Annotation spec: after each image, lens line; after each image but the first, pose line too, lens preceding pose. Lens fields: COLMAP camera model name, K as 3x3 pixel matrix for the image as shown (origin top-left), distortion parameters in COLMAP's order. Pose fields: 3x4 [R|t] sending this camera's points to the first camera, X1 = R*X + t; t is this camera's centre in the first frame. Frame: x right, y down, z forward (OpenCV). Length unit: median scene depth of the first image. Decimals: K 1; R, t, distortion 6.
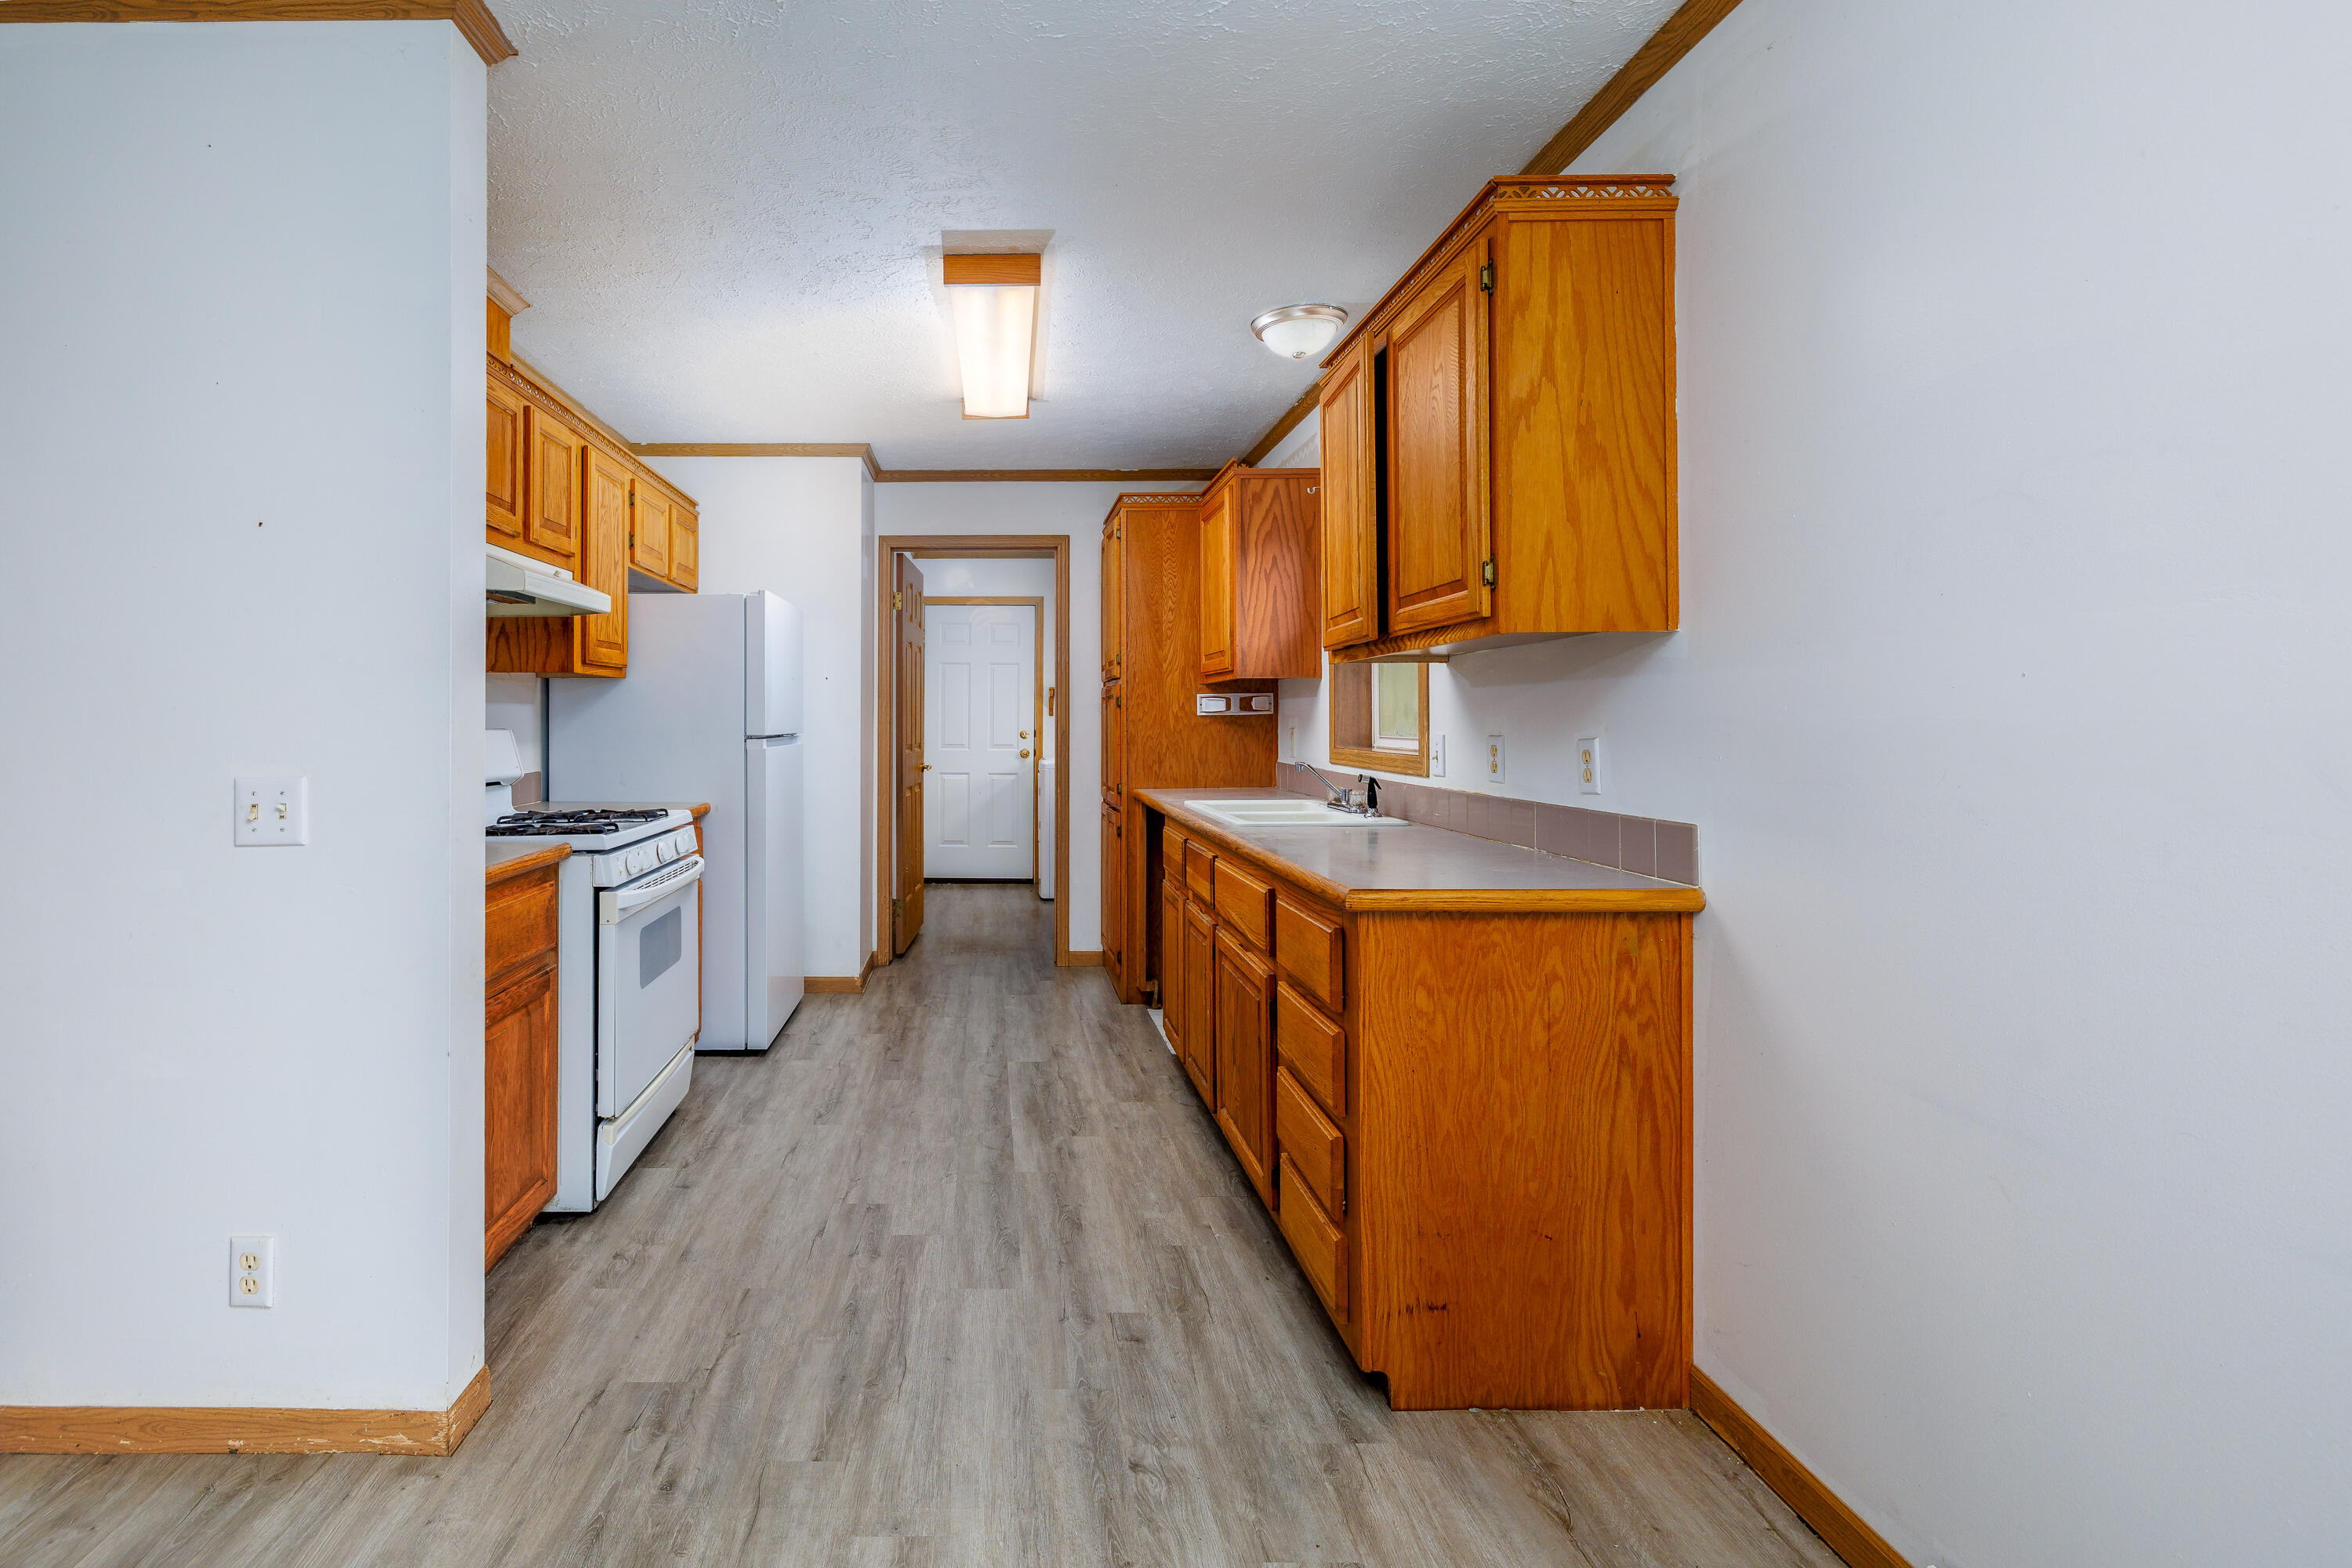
lens RADIAL K [[1044.2, 0, 980.1], [0, 1044.2, 713.3], [0, 0, 1]] dist [0.001763, -0.000975]
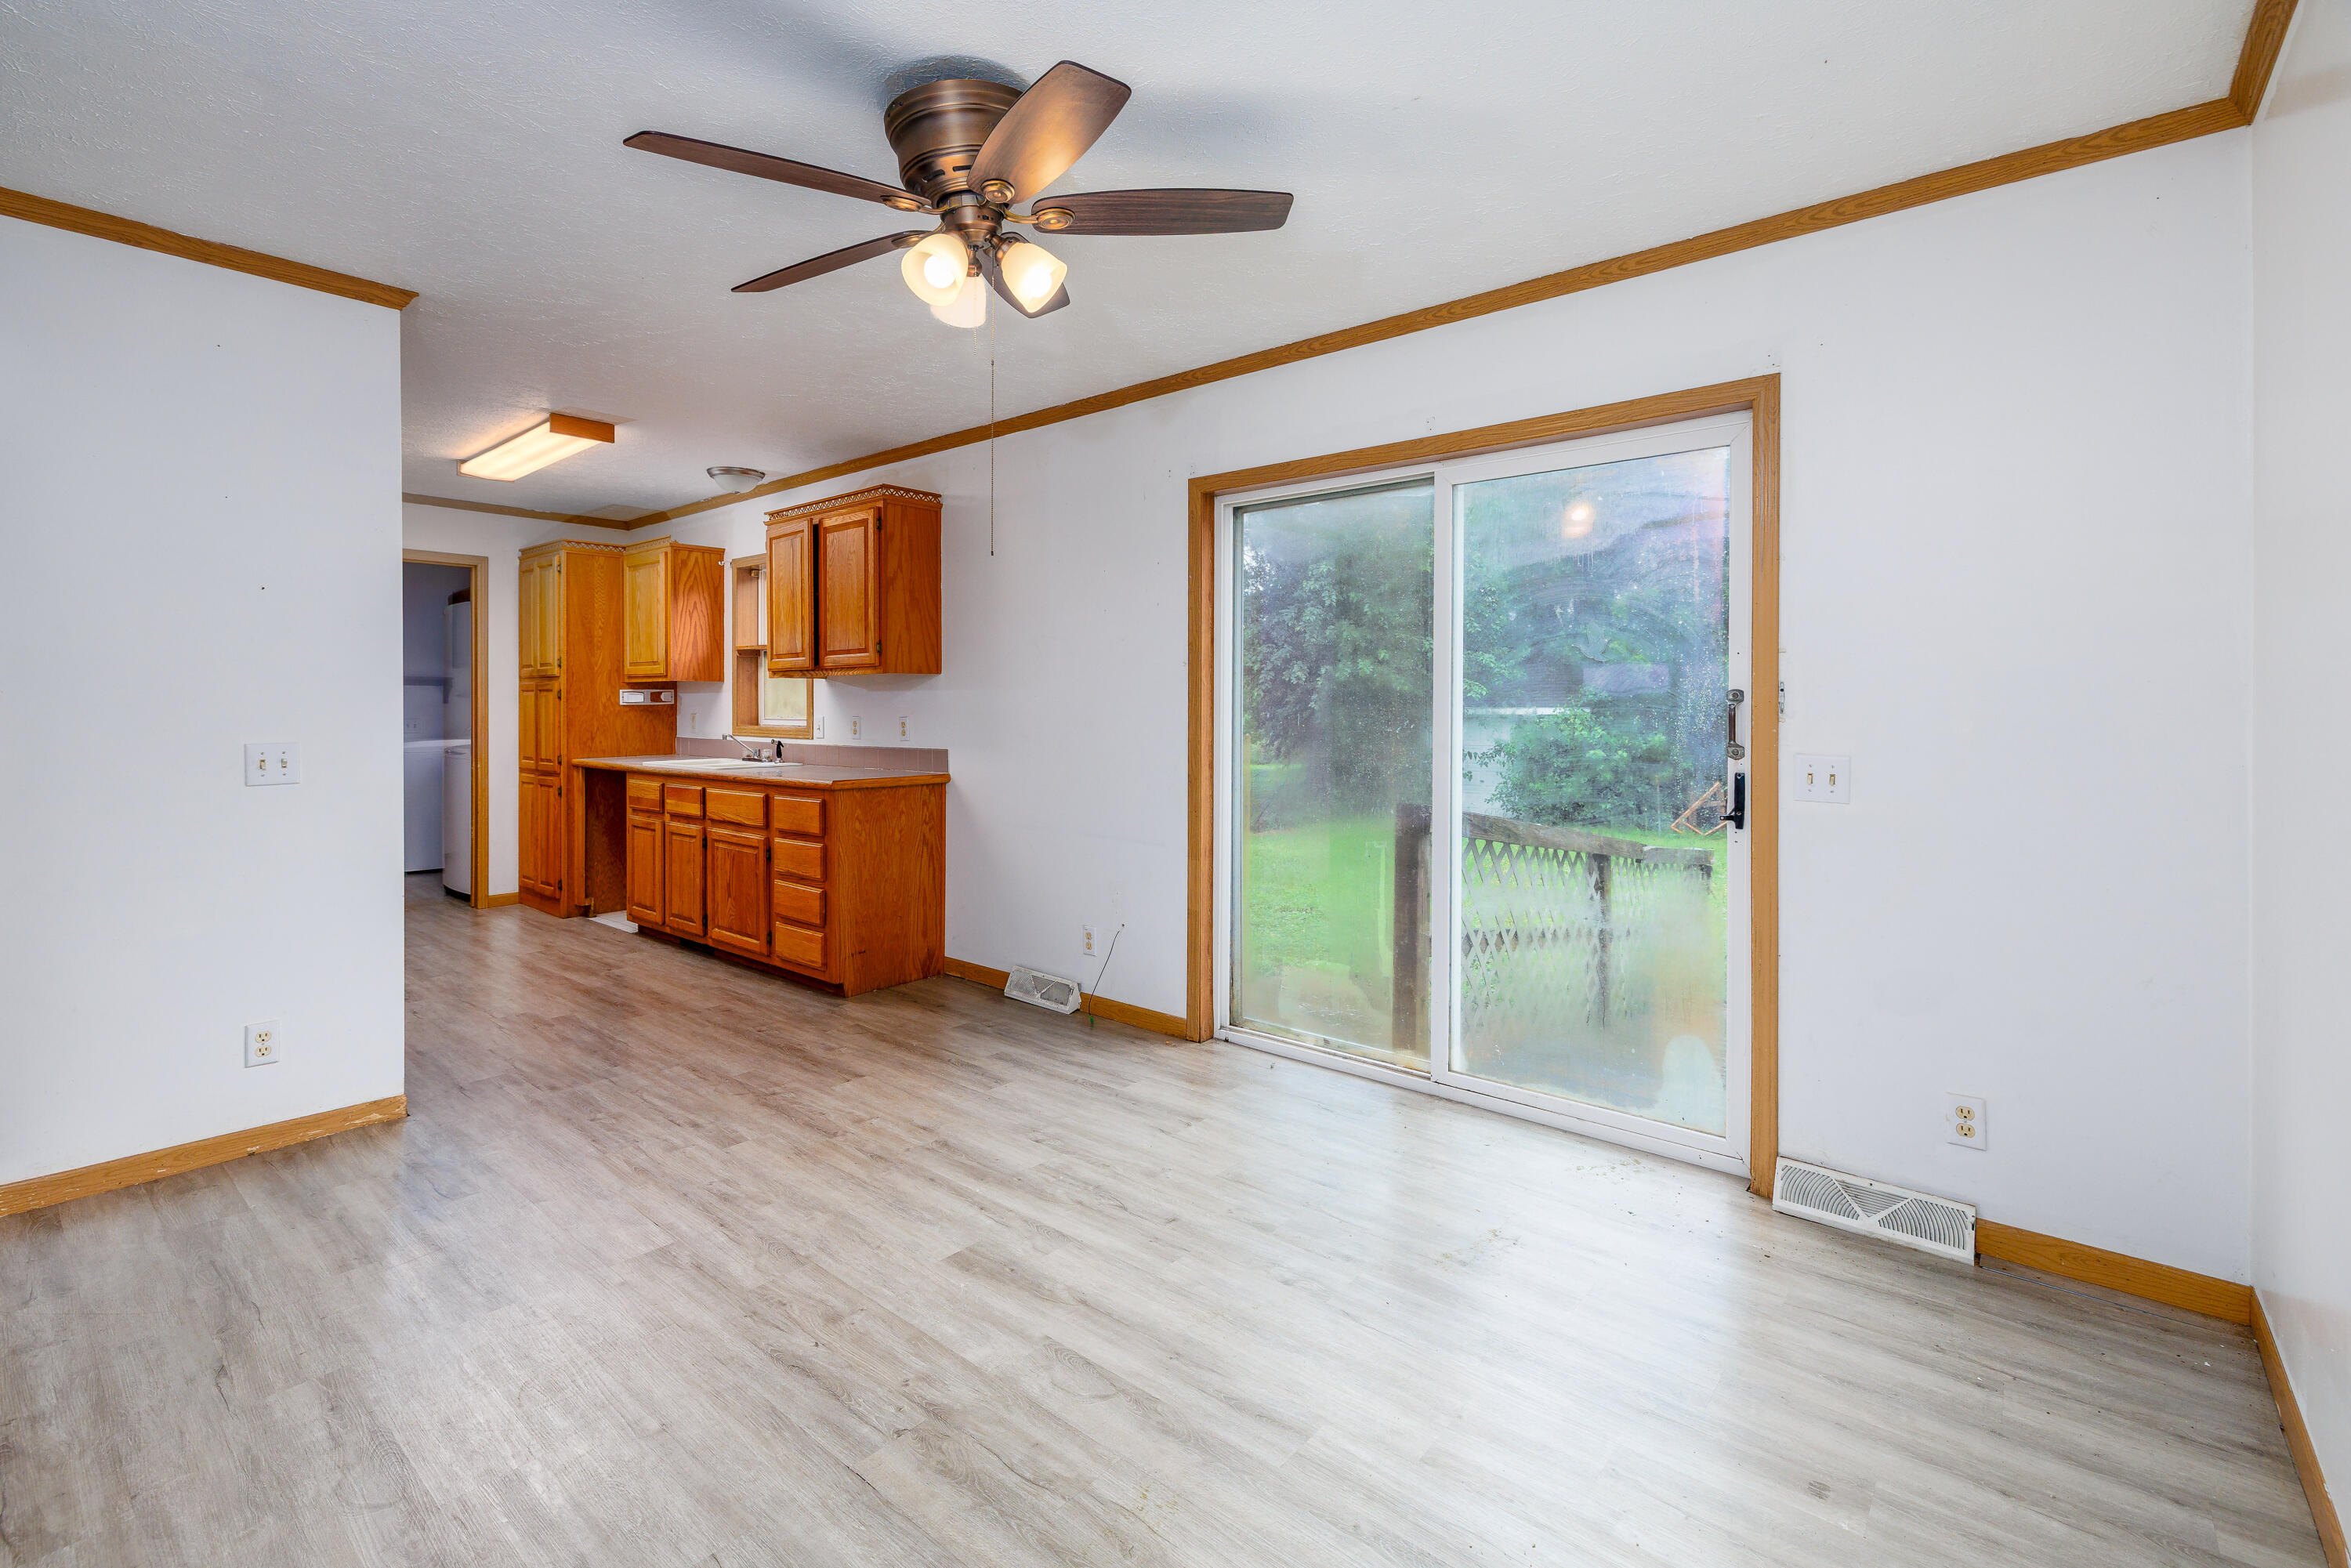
lens RADIAL K [[992.2, 0, 1141.7], [0, 992.2, 718.4], [0, 0, 1]] dist [-0.003462, 0.000582]
pose [[0.635926, -0.005883, 0.771728, -0.540325], [-0.007208, 0.999882, 0.013562, -0.004322], [-0.771716, -0.014187, 0.635808, -0.558415]]
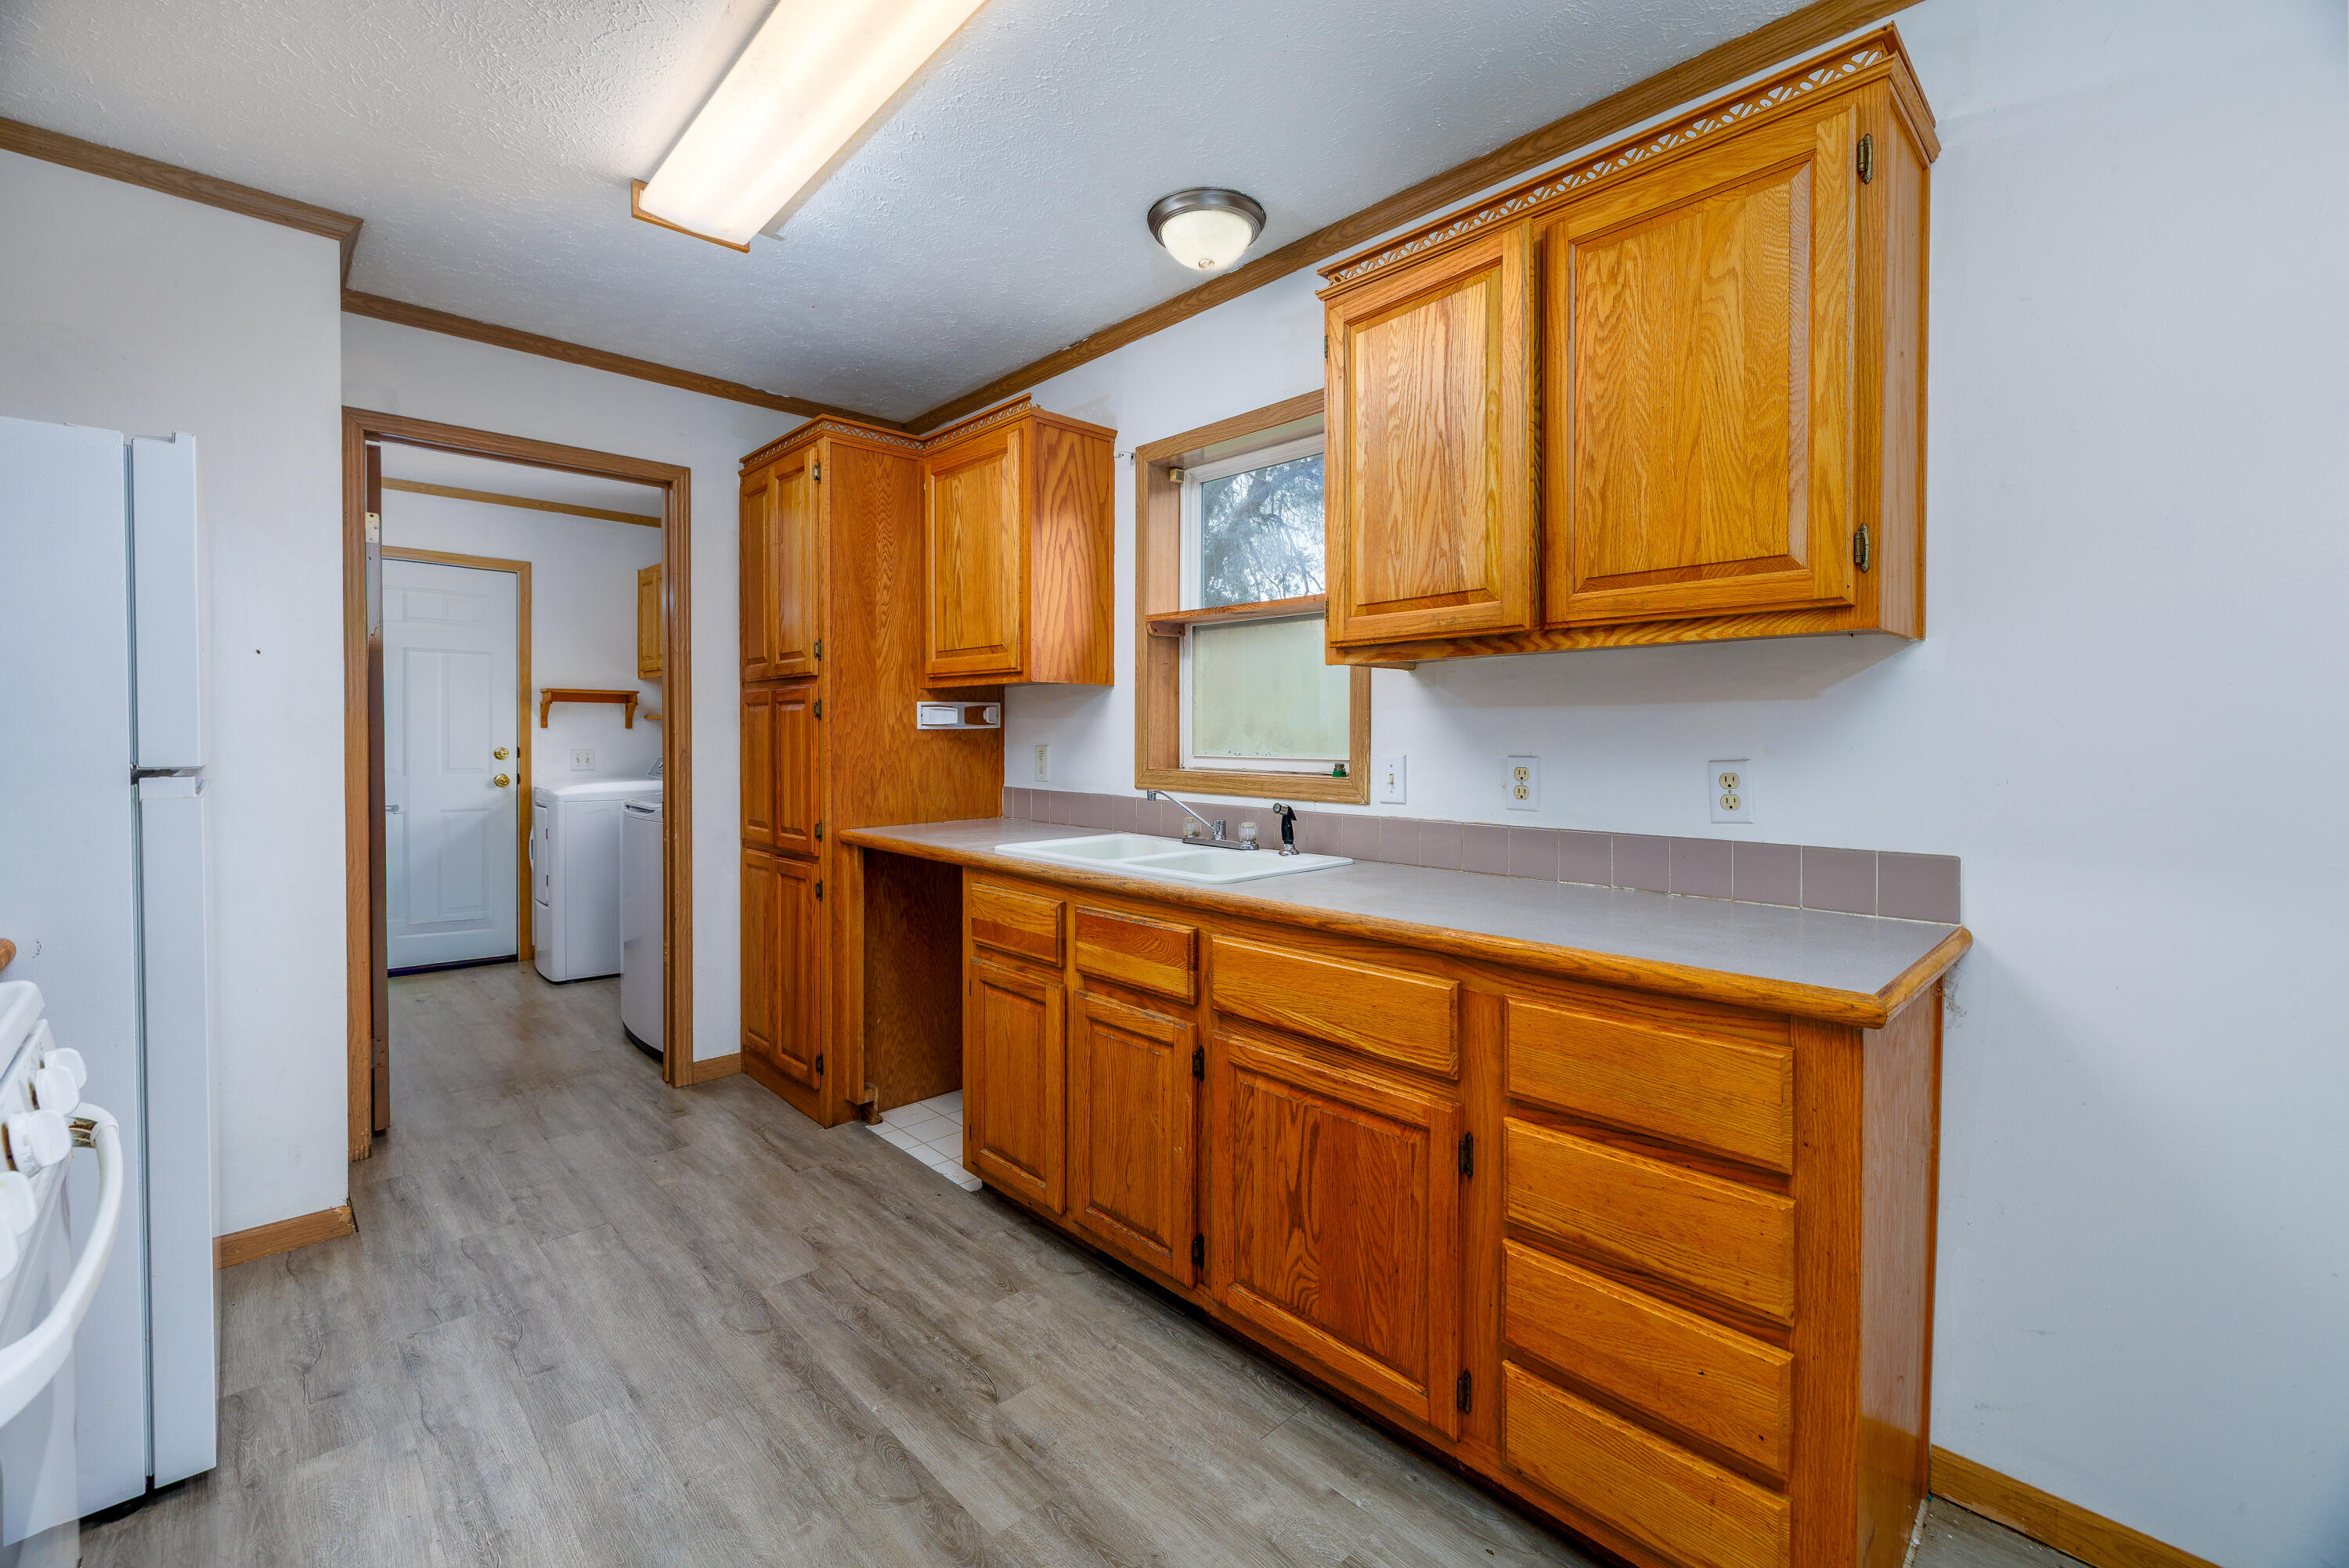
lens RADIAL K [[991.2, 0, 1161.9], [0, 991.2, 757.4], [0, 0, 1]] dist [-0.003462, 0.000582]
pose [[0.726607, -0.011807, 0.686952, -0.234498], [-0.008518, 0.999621, 0.026192, 0.002925], [-0.687001, -0.024883, 0.726231, 0.500984]]
